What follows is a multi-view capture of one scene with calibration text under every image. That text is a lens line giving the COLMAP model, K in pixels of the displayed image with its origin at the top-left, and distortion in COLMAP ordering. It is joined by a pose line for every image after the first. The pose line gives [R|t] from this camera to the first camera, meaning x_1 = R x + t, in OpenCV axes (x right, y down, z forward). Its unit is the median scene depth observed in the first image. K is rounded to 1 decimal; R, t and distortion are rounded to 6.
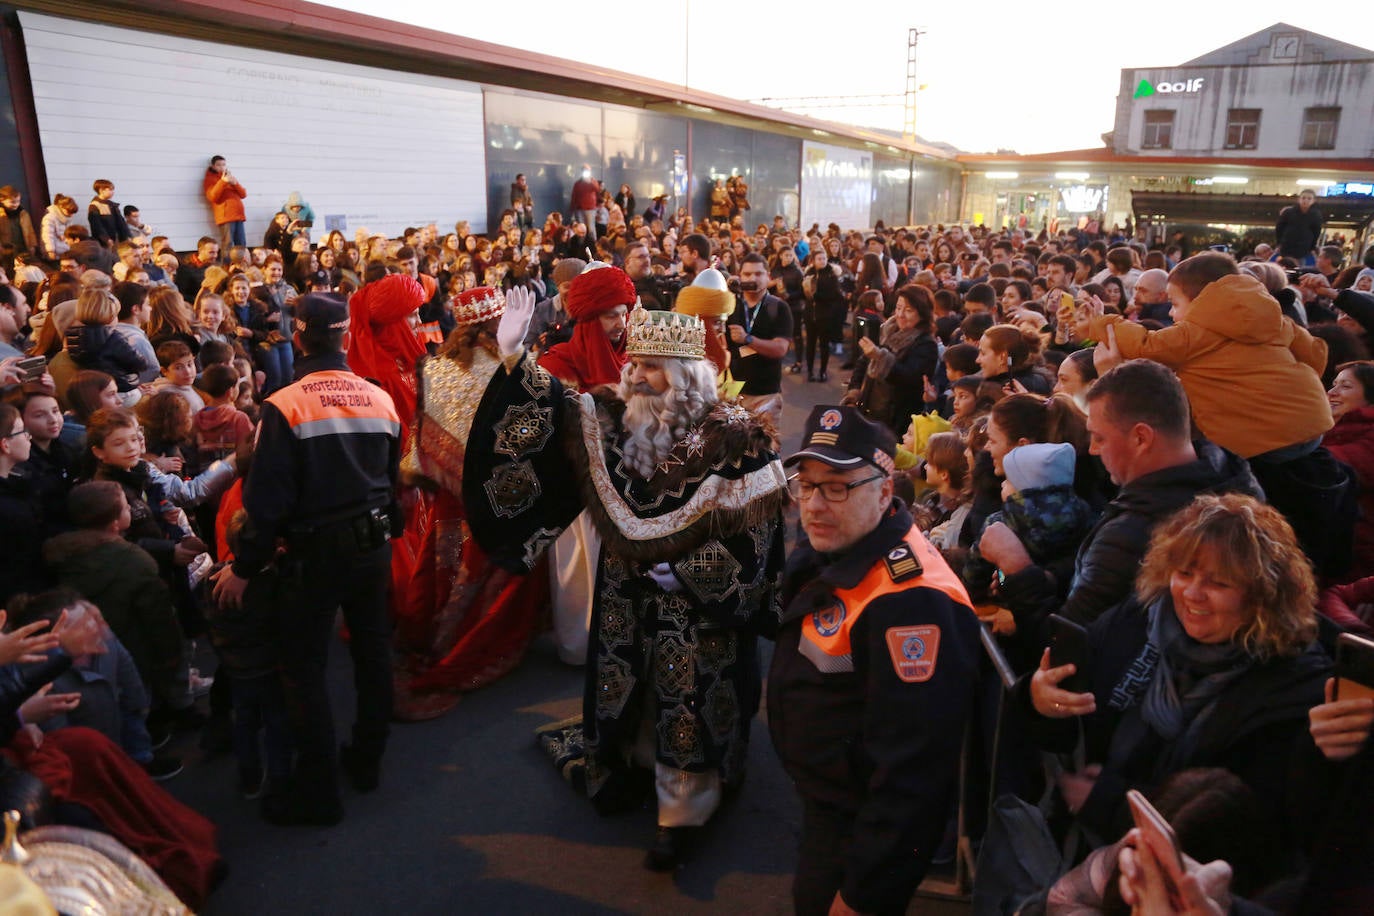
lens RADIAL K [[1017.7, 0, 687.0], [0, 1017.7, 458.0], [0, 0, 1]] dist [-0.086777, 0.002124]
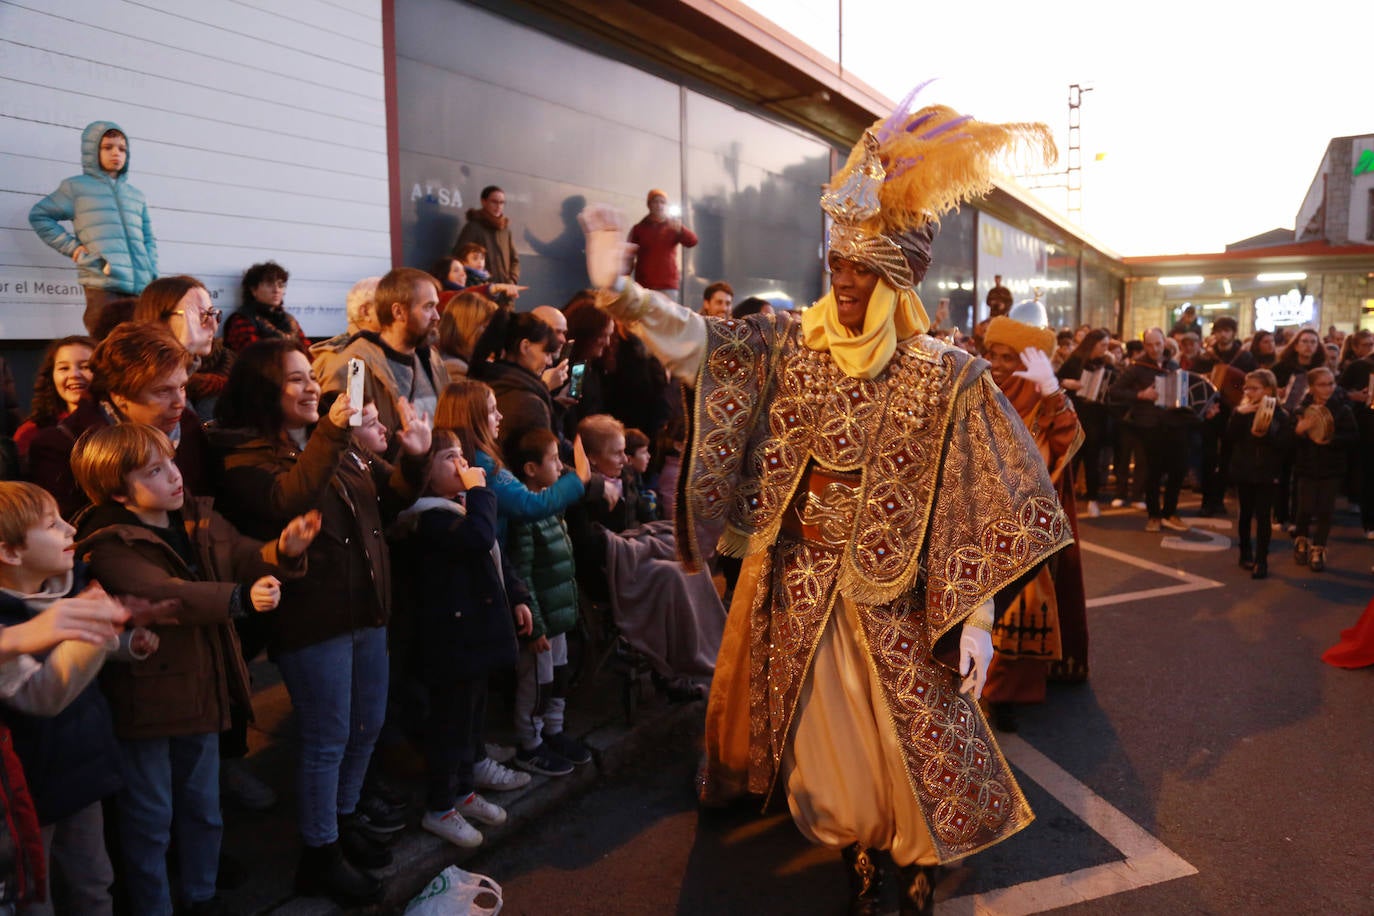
lens RADIAL K [[1017.7, 0, 687.0], [0, 1017.7, 458.0], [0, 0, 1]] dist [-0.086777, 0.002124]
pose [[0.998799, -0.019447, -0.044975, -0.030764], [0.013050, 0.990293, -0.138383, -0.050720], [0.047229, 0.137629, 0.989357, 0.263080]]
